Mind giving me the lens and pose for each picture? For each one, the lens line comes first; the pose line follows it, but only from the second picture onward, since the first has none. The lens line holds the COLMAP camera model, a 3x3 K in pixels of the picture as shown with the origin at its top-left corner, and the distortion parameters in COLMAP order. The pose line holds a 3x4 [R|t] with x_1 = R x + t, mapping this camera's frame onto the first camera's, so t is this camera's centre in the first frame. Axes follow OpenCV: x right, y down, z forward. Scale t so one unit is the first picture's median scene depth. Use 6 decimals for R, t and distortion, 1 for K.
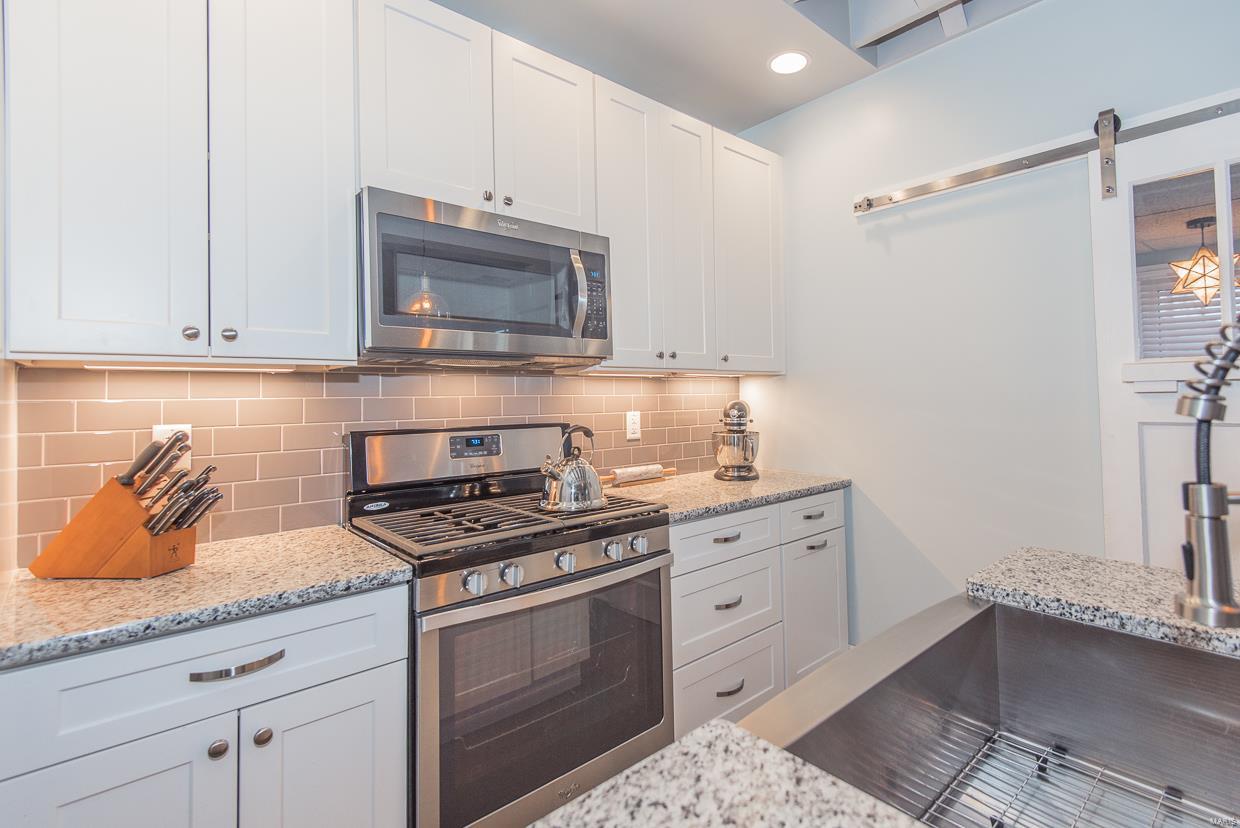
lens RADIAL K [[584.0, 0, 683.6], [0, 584.0, 381.3], [0, 0, 1]] dist [0.004073, -0.000070]
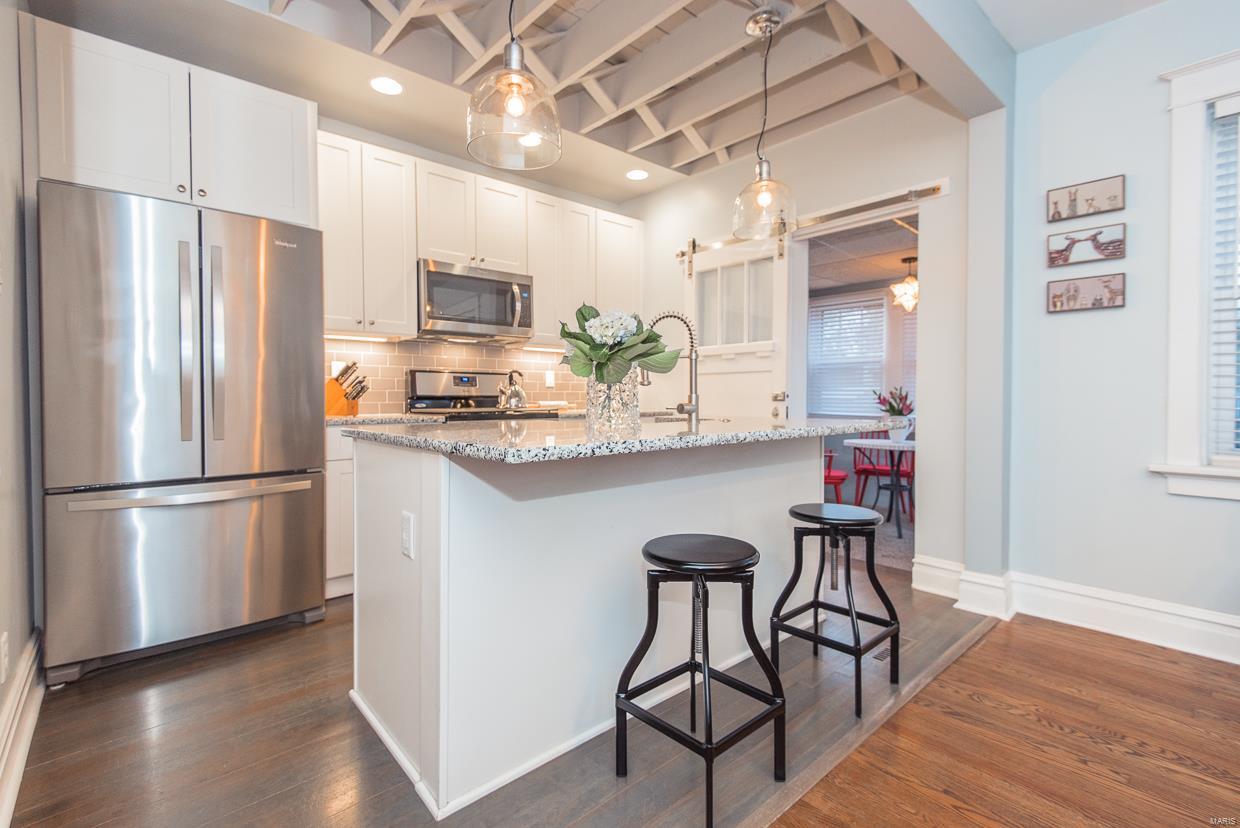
lens RADIAL K [[576.0, 0, 632.7], [0, 576.0, 411.0], [0, 0, 1]] dist [-0.002628, -0.001167]
pose [[0.999894, 0.008740, -0.011610, 0.243430], [-0.008148, 0.998709, 0.050136, 0.109876], [0.012033, -0.050036, 0.998675, -0.974199]]
